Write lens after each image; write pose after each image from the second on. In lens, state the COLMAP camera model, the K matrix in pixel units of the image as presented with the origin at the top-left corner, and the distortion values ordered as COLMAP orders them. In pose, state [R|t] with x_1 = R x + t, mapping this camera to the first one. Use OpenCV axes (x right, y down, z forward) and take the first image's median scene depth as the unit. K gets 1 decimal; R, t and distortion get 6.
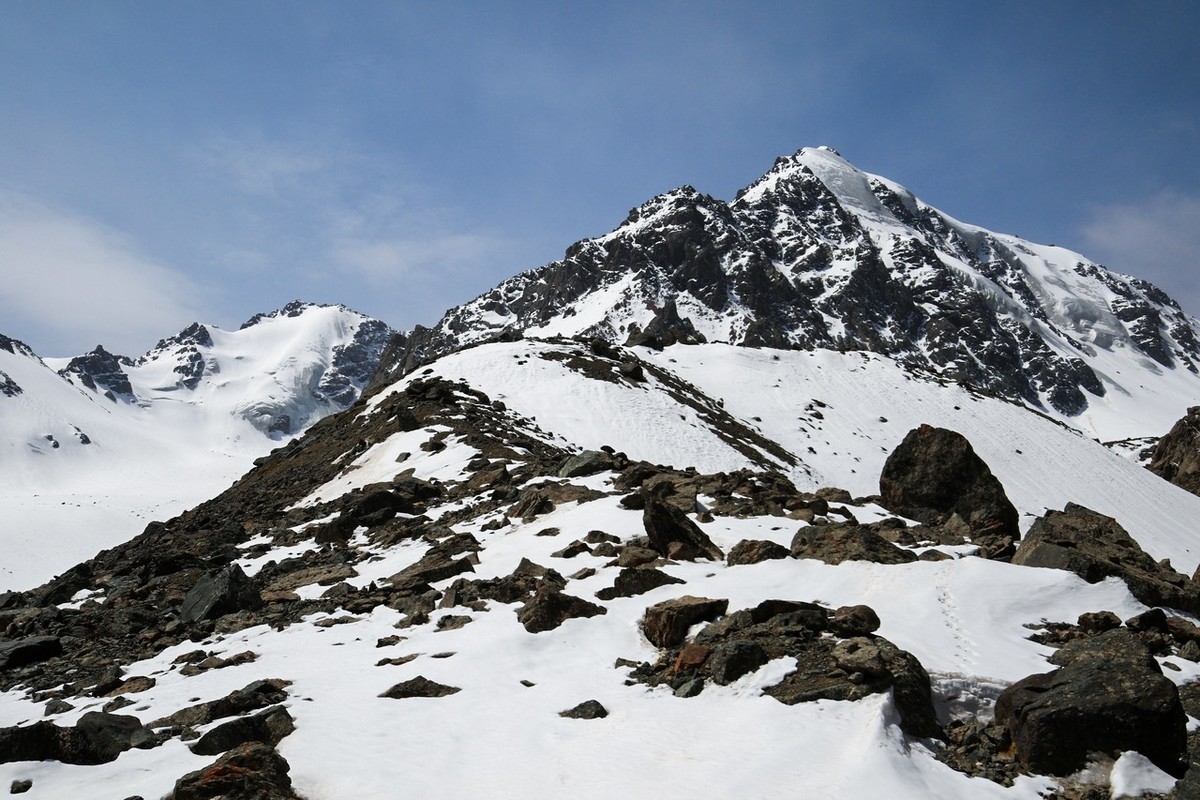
lens RADIAL K [[1200.5, 0, 600.0], [0, 1200.5, 400.0], [0, 0, 1]] dist [0.071374, -0.019368]
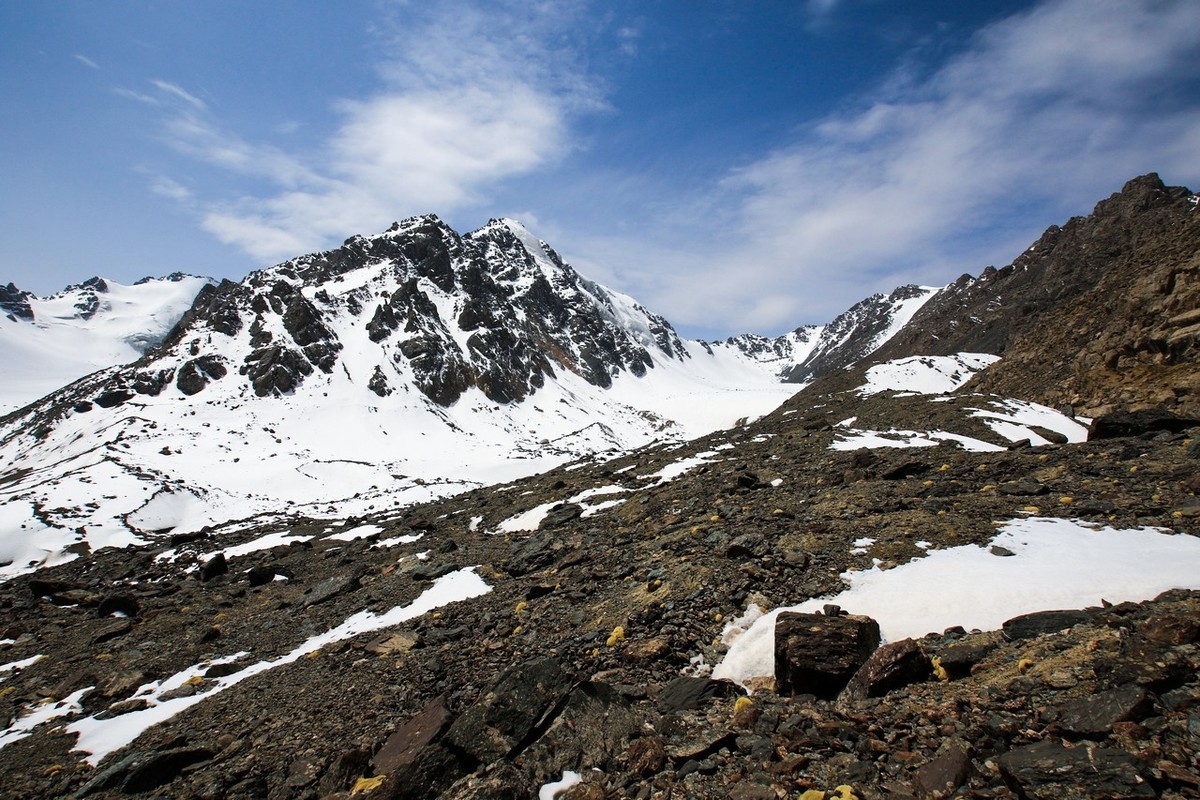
lens RADIAL K [[553.0, 0, 598.6], [0, 553.0, 413.5], [0, 0, 1]] dist [0.025641, -0.034889]
pose [[0.934806, 0.047648, 0.351948, 0.029893], [-0.078531, 0.994162, 0.073993, 0.009701], [-0.346368, -0.096808, 0.933090, 0.206921]]
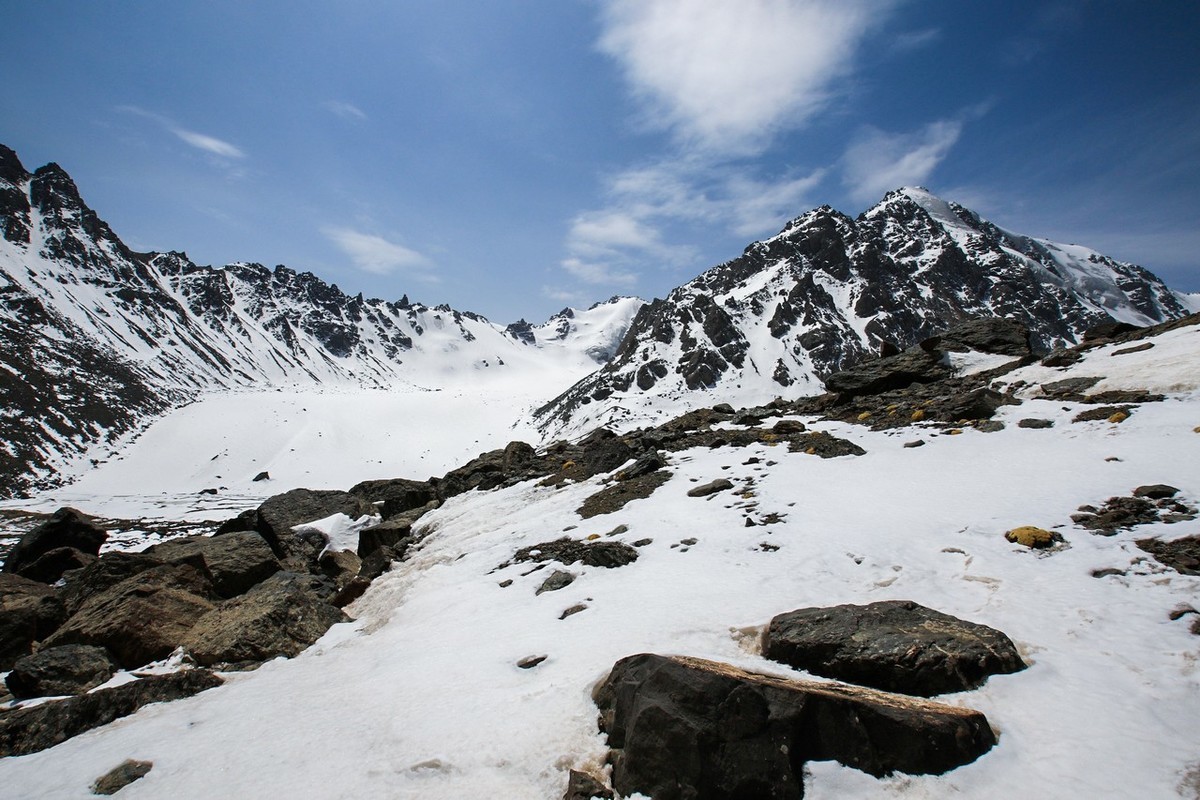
lens RADIAL K [[553.0, 0, 598.6], [0, 553.0, 413.5], [0, 0, 1]] dist [0.025641, -0.034889]
pose [[0.951794, 0.034533, -0.304789, 0.018873], [0.001709, 0.993030, 0.117849, 0.008419], [0.306734, -0.112689, 0.945101, 0.168721]]
